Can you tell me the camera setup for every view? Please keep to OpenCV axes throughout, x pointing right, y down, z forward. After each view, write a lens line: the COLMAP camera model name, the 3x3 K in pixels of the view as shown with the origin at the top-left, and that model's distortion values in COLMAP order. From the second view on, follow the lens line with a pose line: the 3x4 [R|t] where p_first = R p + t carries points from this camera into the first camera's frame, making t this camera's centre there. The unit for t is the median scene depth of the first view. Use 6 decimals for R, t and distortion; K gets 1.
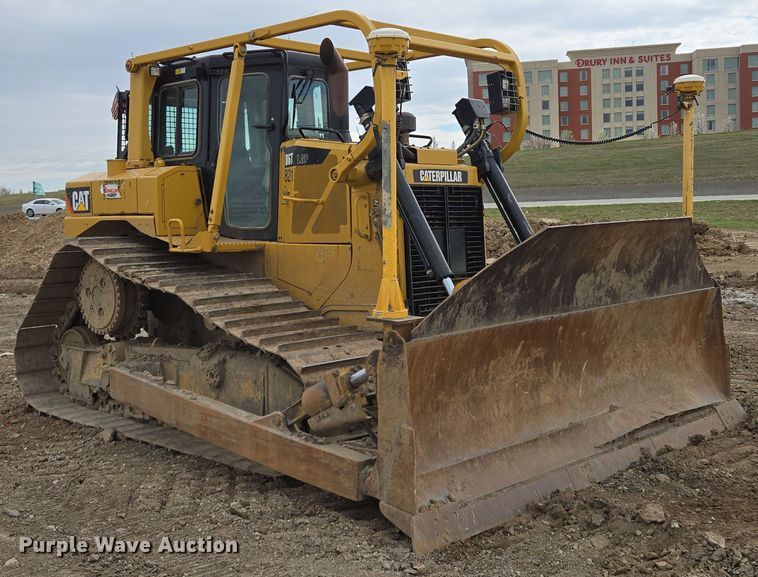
lens RADIAL K [[957.0, 0, 345.9], [0, 957.0, 267.2], [0, 0, 1]] dist [0.110647, -0.004746]
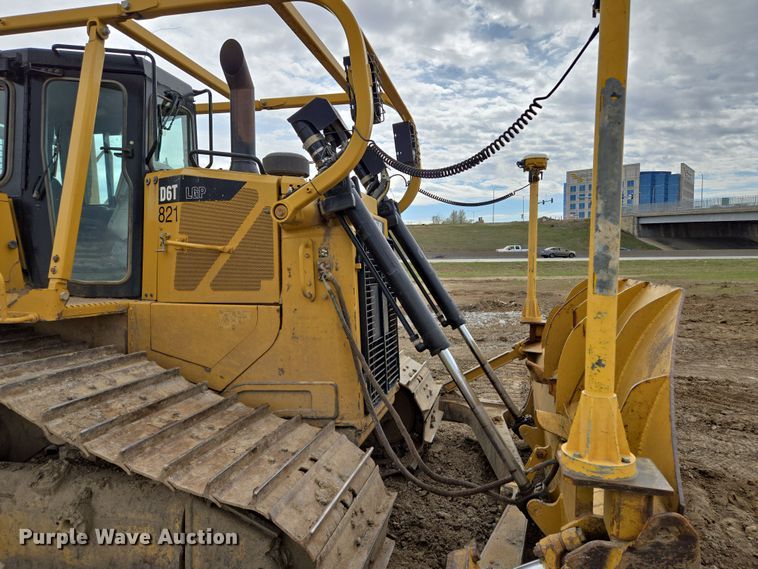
lens RADIAL K [[510.5, 0, 379.0], [0, 510.5, 284.5], [0, 0, 1]] dist [0.095949, -0.085848]
pose [[0.845109, -0.002673, 0.534587, -0.139373], [0.015367, 0.999696, -0.019294, -0.029101], [-0.534373, 0.024521, 0.844893, 0.562064]]
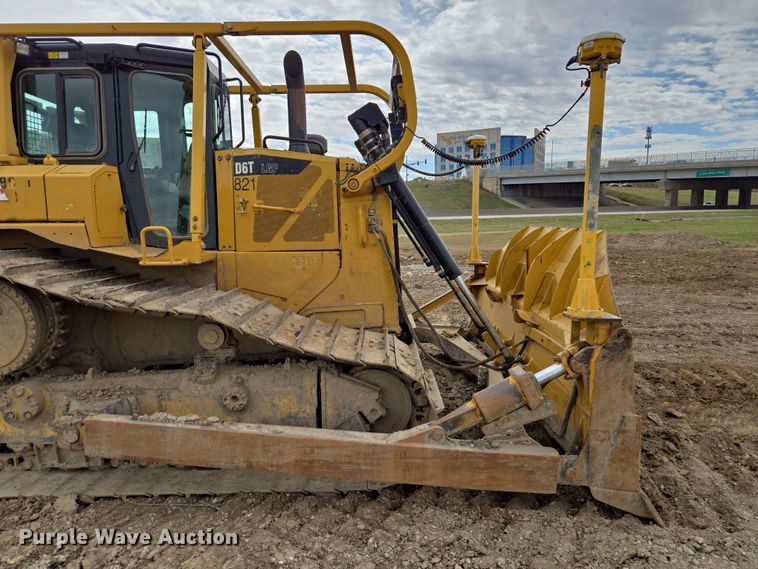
lens RADIAL K [[510.5, 0, 379.0], [0, 510.5, 284.5], [0, 0, 1]] dist [0.095949, -0.085848]
pose [[0.699739, -0.076069, 0.710337, -0.354794], [0.042458, 0.996985, 0.064942, -0.019899], [-0.713136, -0.015283, 0.700859, 0.519252]]
